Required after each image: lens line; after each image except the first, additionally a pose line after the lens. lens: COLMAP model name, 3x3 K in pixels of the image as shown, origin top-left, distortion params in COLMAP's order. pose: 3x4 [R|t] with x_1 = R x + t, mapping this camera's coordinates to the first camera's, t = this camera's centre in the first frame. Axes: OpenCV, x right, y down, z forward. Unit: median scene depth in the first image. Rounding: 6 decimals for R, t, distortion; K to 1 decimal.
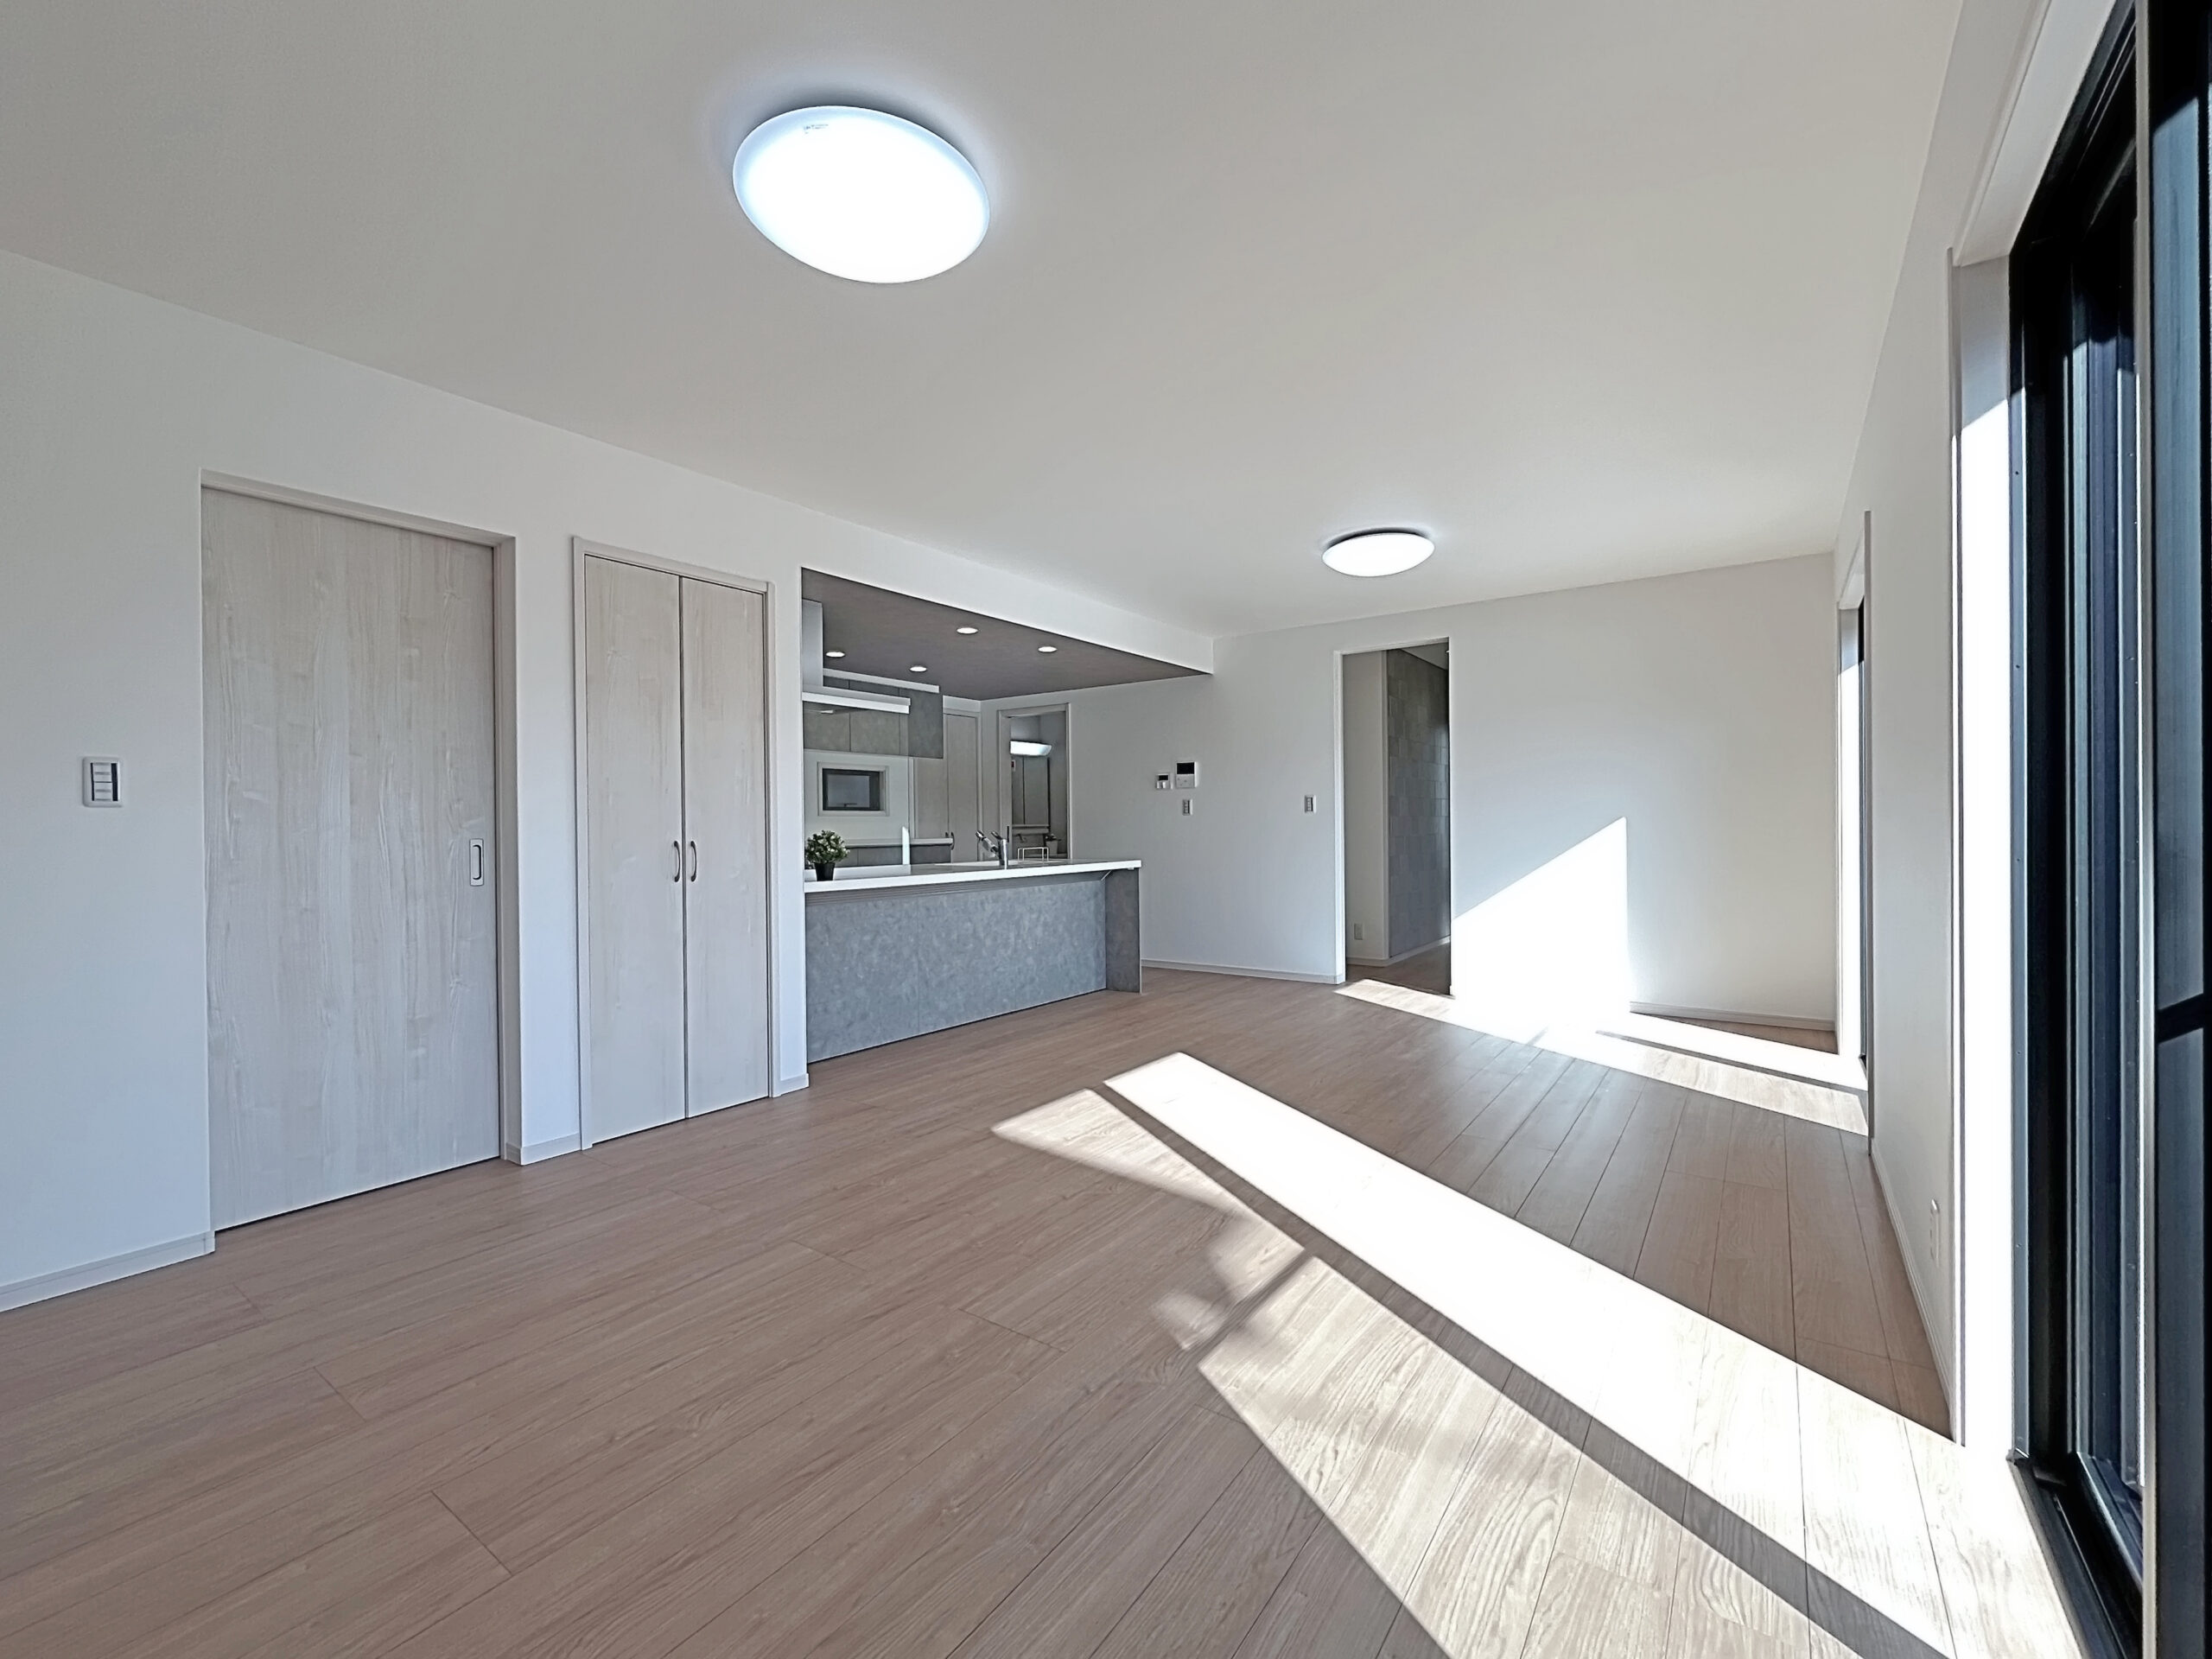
lens RADIAL K [[888.9, 0, 1187.6], [0, 888.9, 829.9], [0, 0, 1]] dist [0.000384, 0.000007]
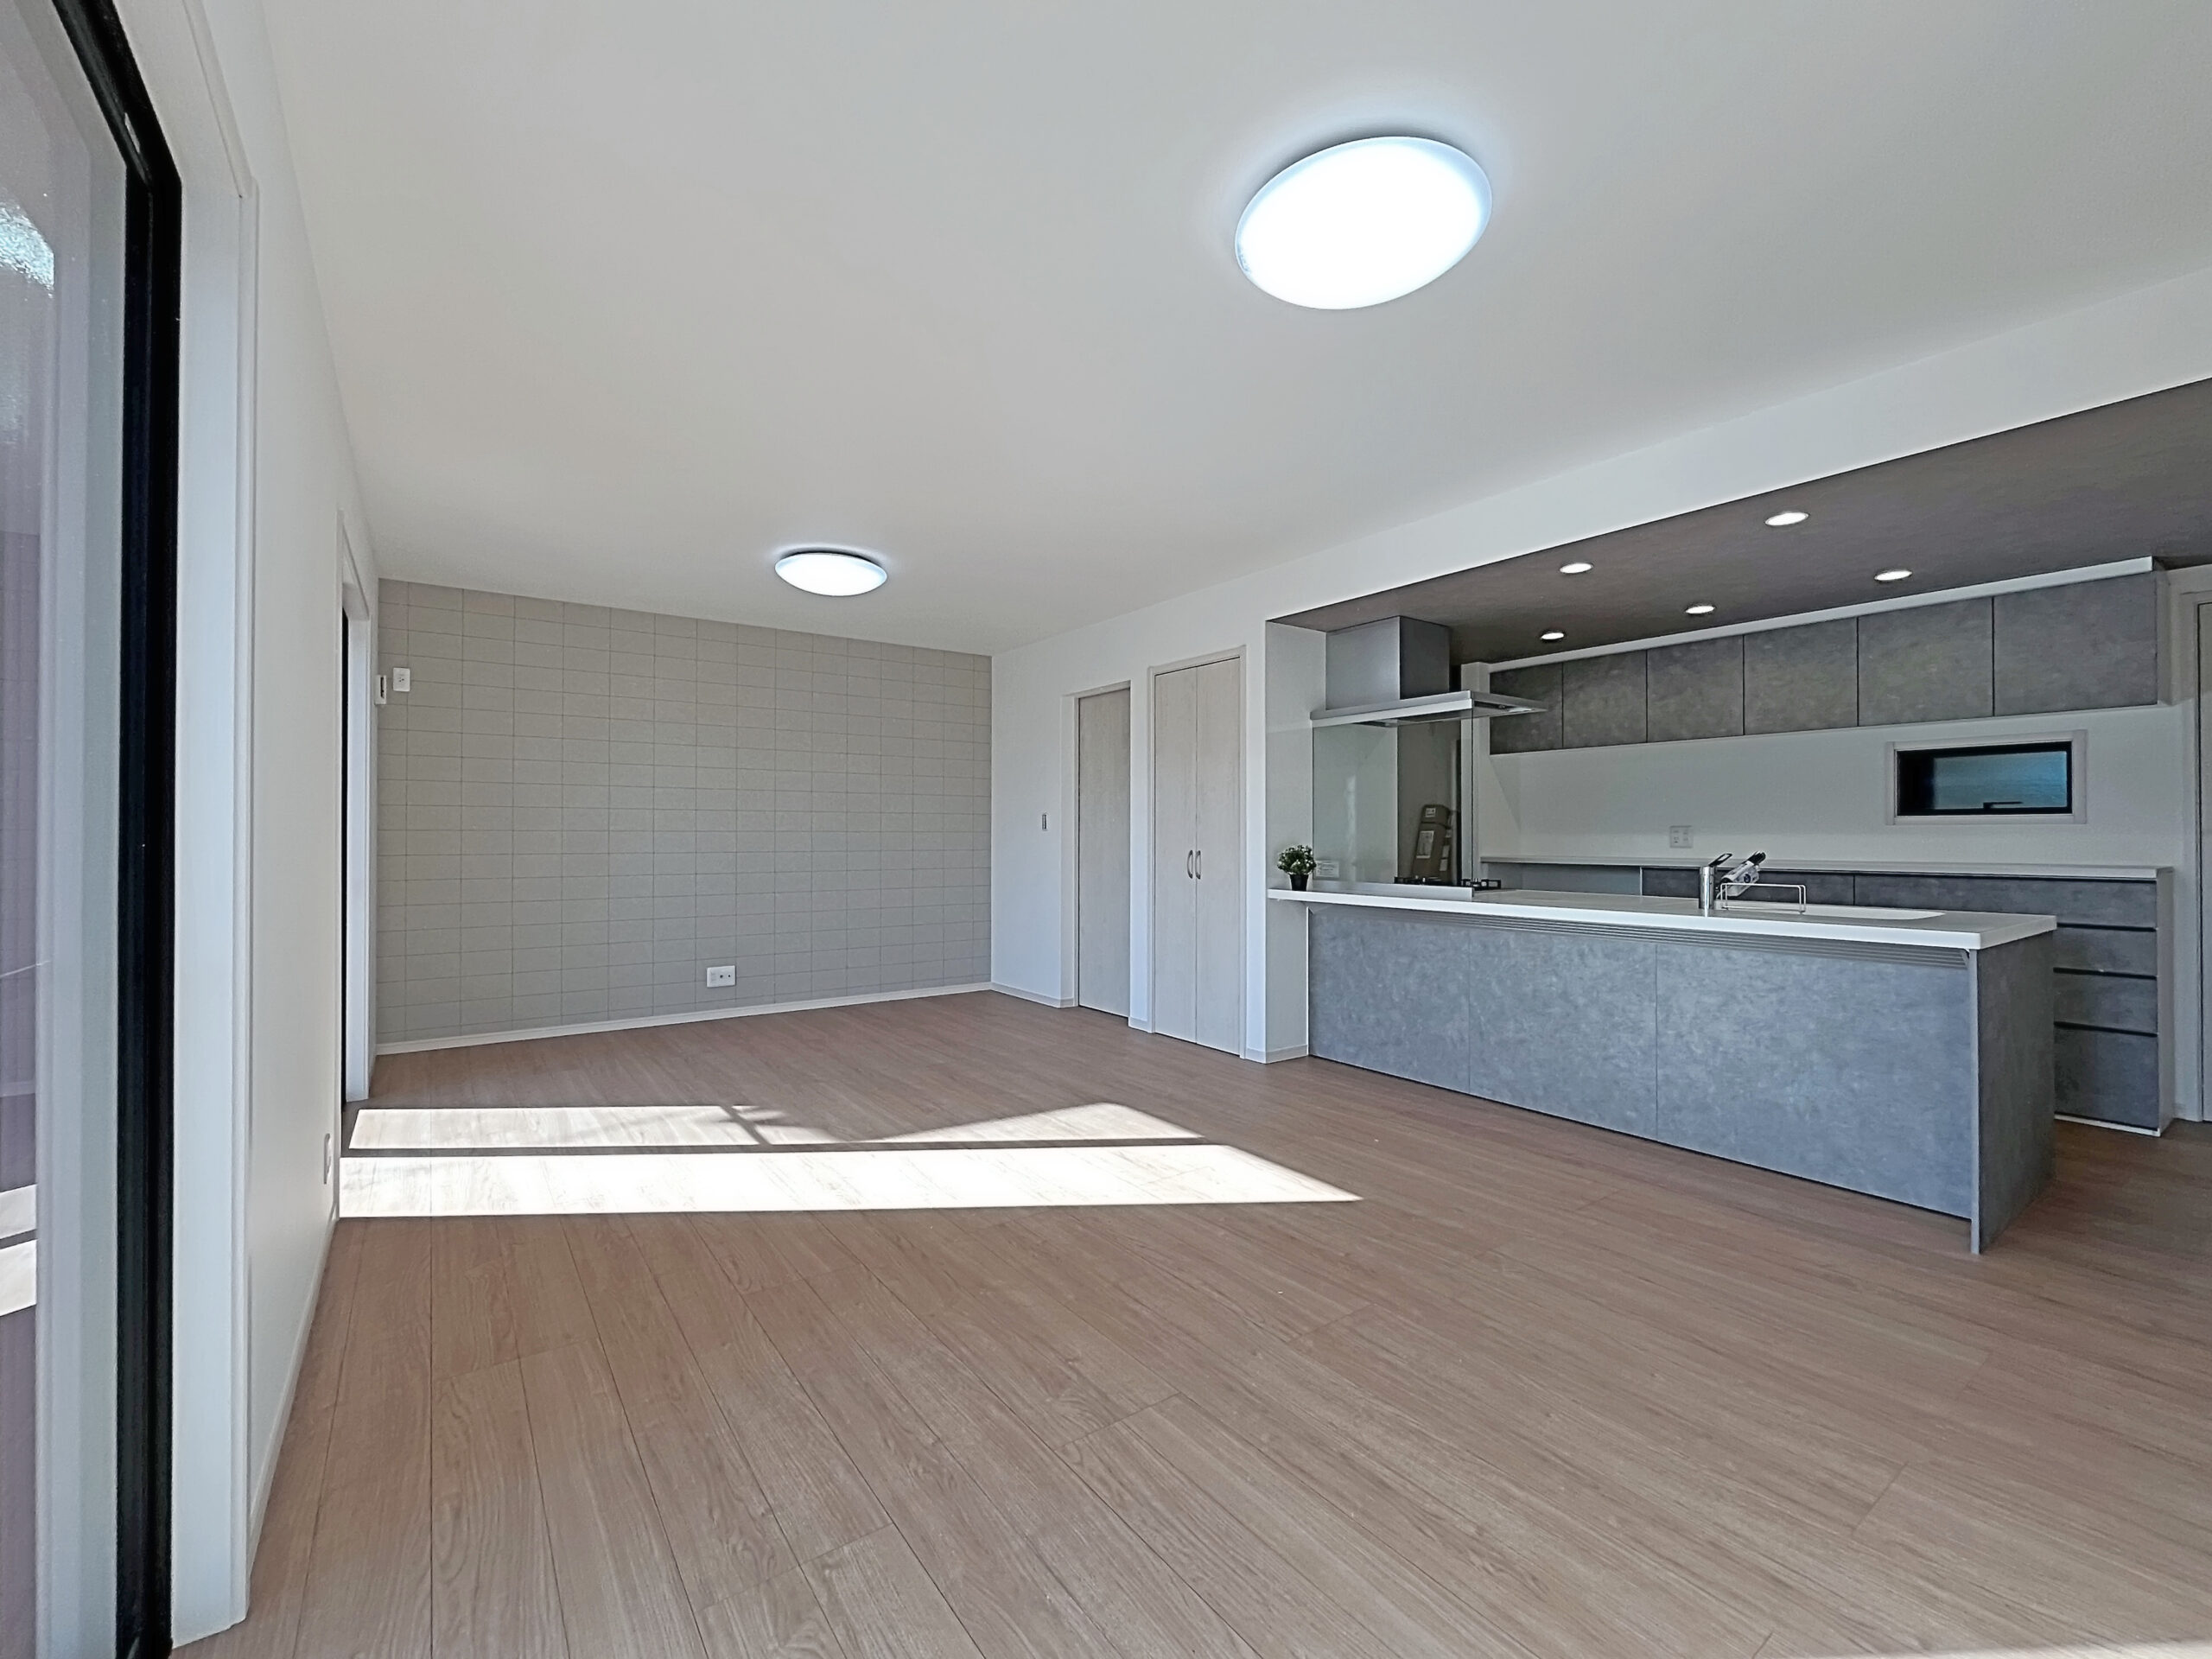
lens RADIAL K [[959.1, 0, 1067.4], [0, 959.1, 831.8], [0, 0, 1]] dist [-0.001178, 0.000051]
pose [[-0.394844, 0.003187, -0.918743, 0.736409], [-0.002177, 0.999988, 0.004404, -0.019036], [0.918746, 0.003739, -0.394832, 1.110277]]
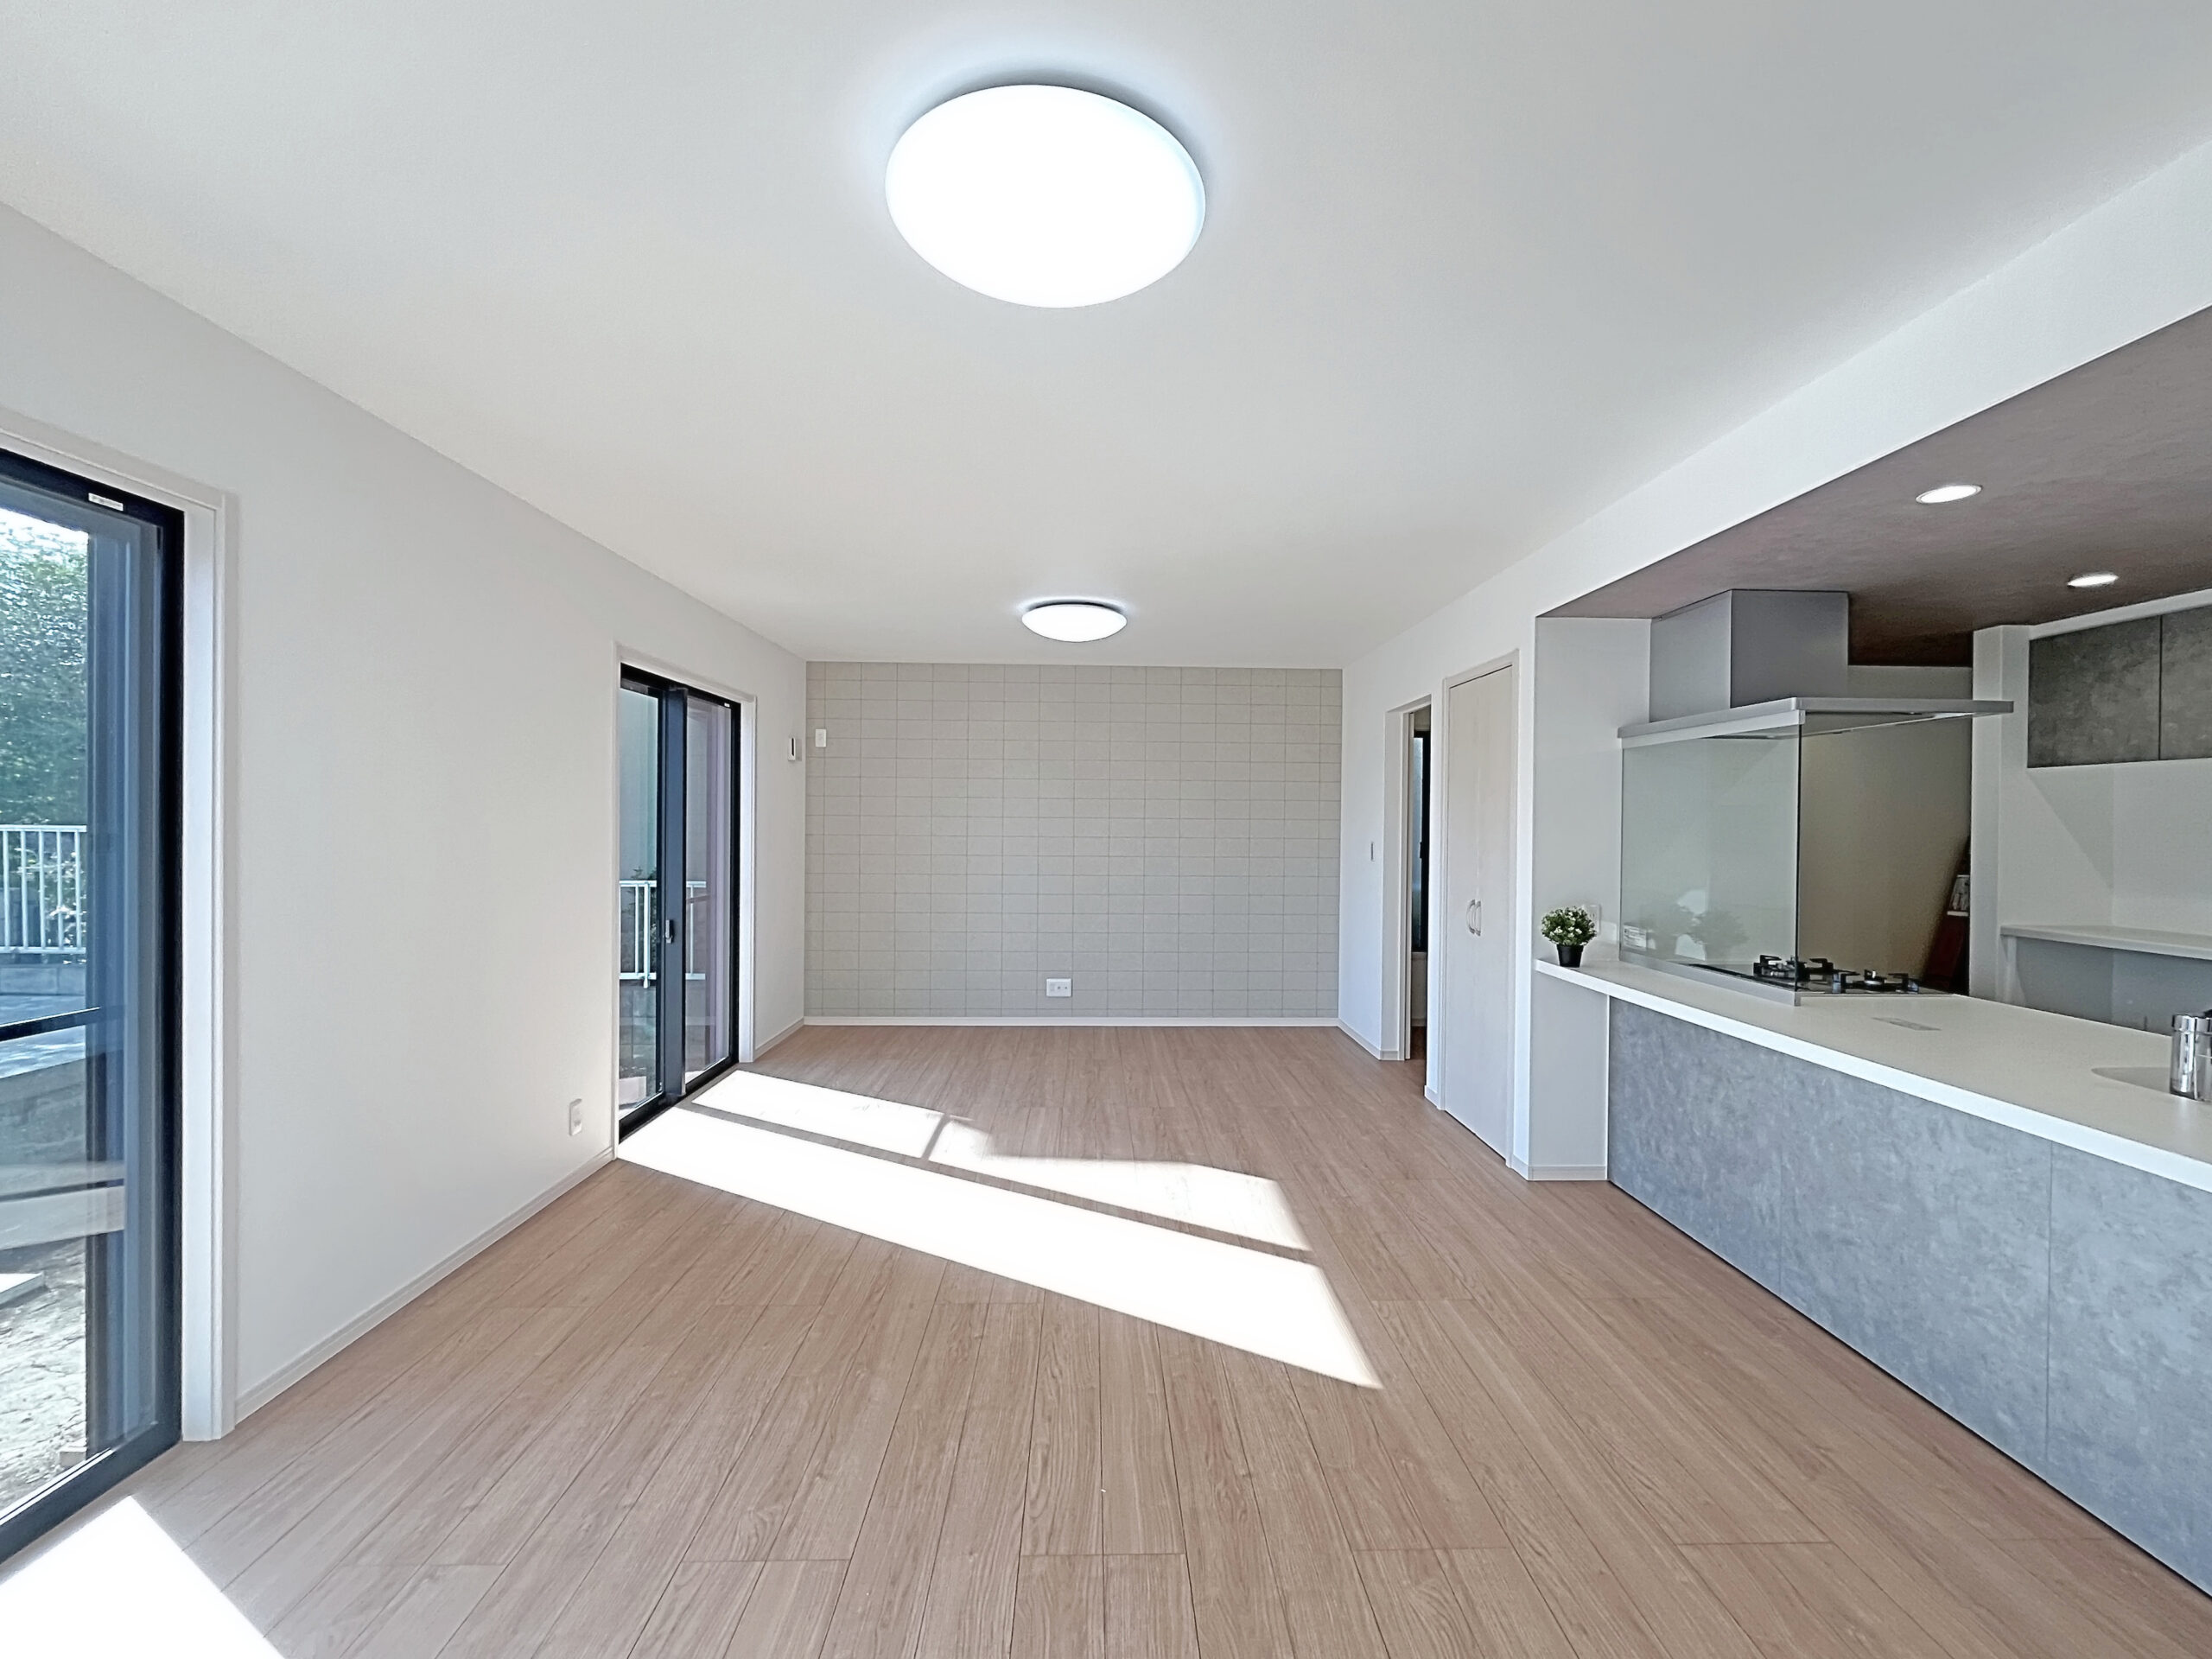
lens RADIAL K [[936.6, 0, 1106.0], [0, 936.6, 829.5], [0, 0, 1]] dist [-0.000526, -0.000055]
pose [[-0.840993, 0.005004, -0.541023, 0.410489], [-0.005117, 0.999839, 0.017201, -0.079357], [0.541022, 0.017234, -0.840832, 1.389744]]
